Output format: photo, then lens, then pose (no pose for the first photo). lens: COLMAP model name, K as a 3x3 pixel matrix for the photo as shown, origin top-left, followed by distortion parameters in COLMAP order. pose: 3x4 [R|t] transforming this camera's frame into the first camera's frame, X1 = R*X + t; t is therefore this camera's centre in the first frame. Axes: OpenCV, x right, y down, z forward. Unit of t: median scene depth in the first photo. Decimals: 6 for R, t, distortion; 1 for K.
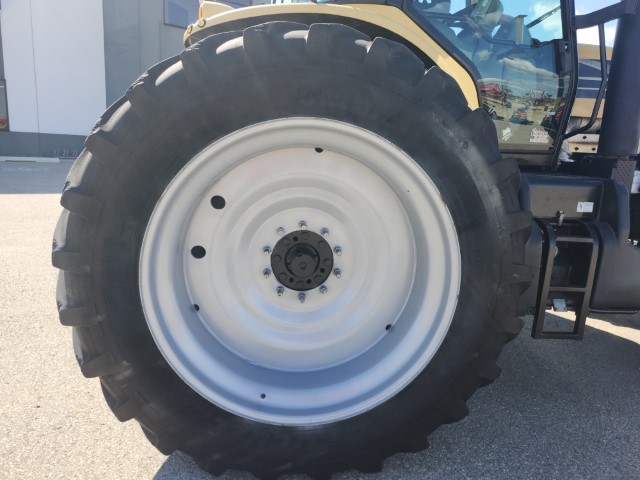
lens RADIAL K [[442.8, 0, 324.6], [0, 442.8, 236.8], [0, 0, 1]] dist [0.067992, -0.089666]
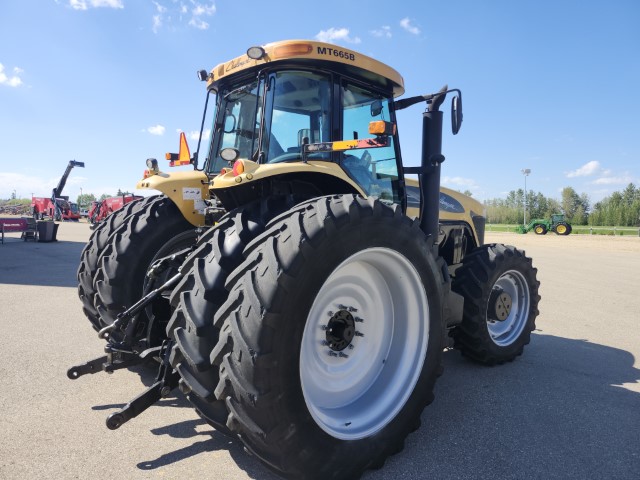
lens RADIAL K [[442.8, 0, 324.6], [0, 442.8, 236.8], [0, 0, 1]] dist [0.067992, -0.089666]
pose [[0.804843, -0.082135, 0.587777, -1.011081], [0.150825, 0.986169, -0.068719, -0.177066], [-0.574003, 0.143960, 0.806099, -0.273603]]
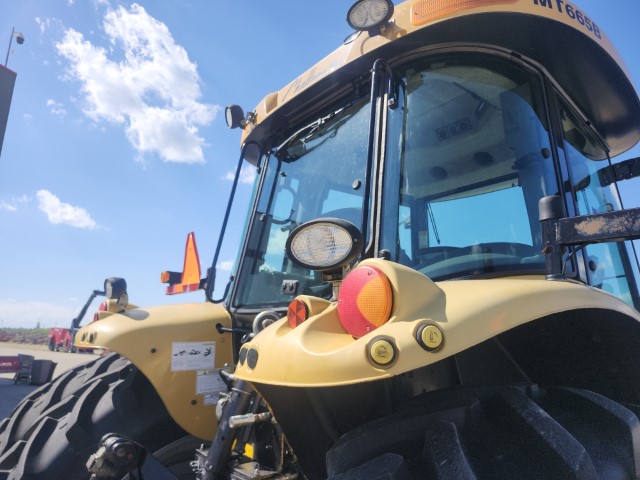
lens RADIAL K [[442.8, 0, 324.6], [0, 442.8, 236.8], [0, 0, 1]] dist [0.067992, -0.089666]
pose [[0.831190, 0.077366, 0.550579, -0.541045], [0.145309, 0.925625, -0.349434, -0.498914], [-0.536664, 0.370450, 0.758129, 0.872721]]
